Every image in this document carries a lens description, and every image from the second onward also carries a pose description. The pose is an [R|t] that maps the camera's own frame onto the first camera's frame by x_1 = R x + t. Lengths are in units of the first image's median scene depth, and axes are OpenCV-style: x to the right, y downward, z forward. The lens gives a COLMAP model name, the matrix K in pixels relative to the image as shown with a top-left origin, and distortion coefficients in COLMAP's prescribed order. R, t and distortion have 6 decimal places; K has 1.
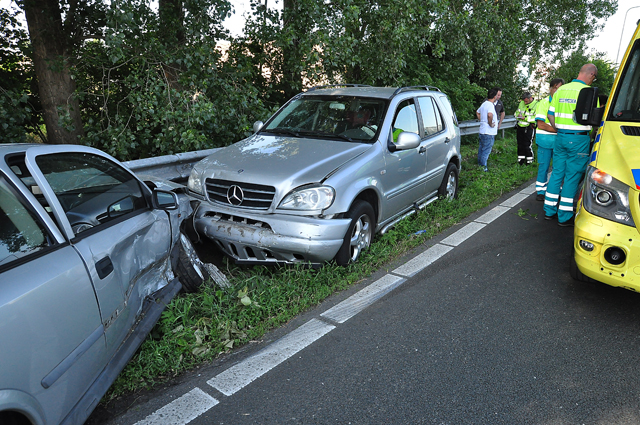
lens RADIAL K [[458.3, 0, 317.3], [0, 458.3, 213.8], [0, 0, 1]] dist [-0.095455, 0.020587]
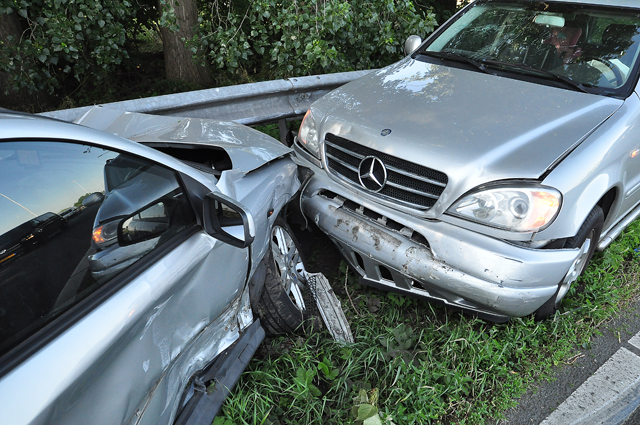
lens RADIAL K [[458.3, 0, 324.2], [0, 458.3, 210.5], [0, 0, 1]] dist [-0.095455, 0.020587]
pose [[0.962793, 0.142141, -0.229837, -0.094779], [-0.096409, 0.975197, 0.199241, -0.101012], [0.252456, -0.169669, 0.952616, 0.410912]]
